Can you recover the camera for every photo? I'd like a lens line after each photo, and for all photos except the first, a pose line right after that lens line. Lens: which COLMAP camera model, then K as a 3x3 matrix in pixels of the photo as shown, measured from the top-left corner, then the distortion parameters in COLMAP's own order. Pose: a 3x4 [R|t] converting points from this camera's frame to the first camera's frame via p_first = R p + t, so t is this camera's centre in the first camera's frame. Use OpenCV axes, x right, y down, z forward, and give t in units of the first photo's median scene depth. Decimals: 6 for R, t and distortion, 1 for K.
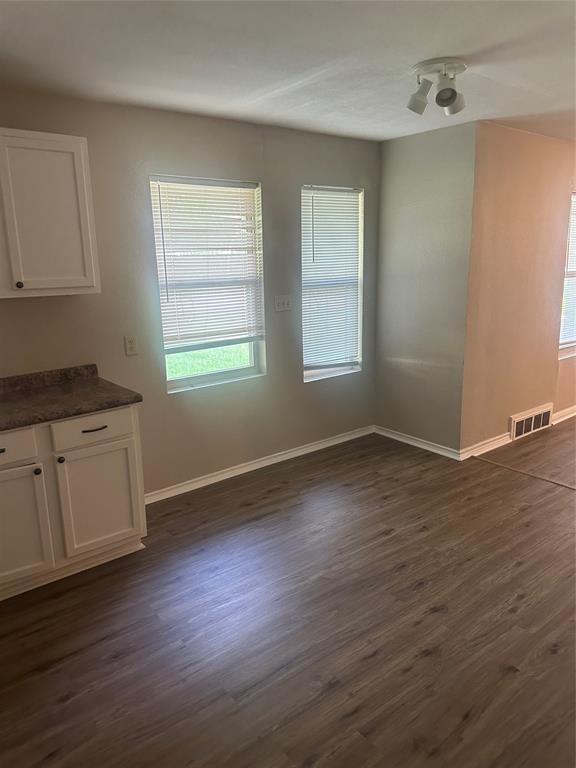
lens RADIAL K [[545.0, 0, 284.7], [0, 545.0, 378.4], [0, 0, 1]] dist [0.050004, -0.068276]
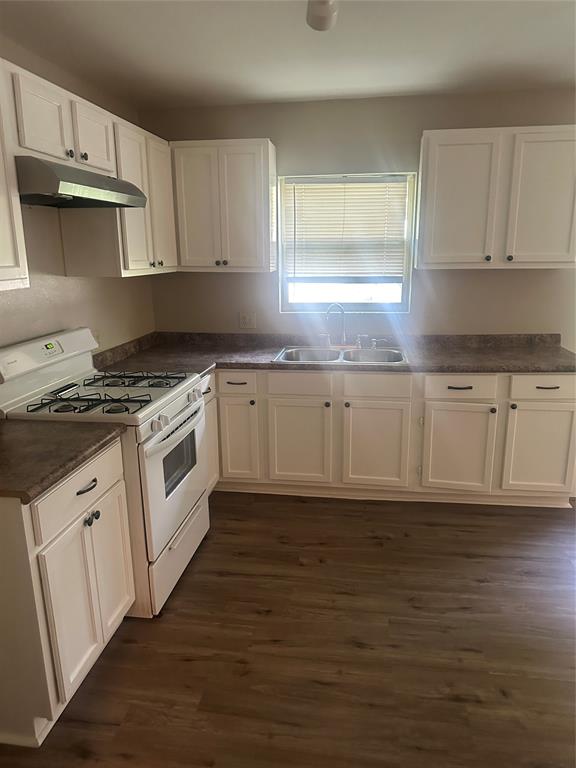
lens RADIAL K [[545.0, 0, 294.8], [0, 545.0, 382.2], [0, 0, 1]] dist [0.050004, -0.068276]
pose [[0.700954, 0.191830, -0.686924, 0.070817], [-0.161997, 0.980798, 0.108592, 0.045369], [0.694565, 0.035162, 0.718570, -0.196908]]
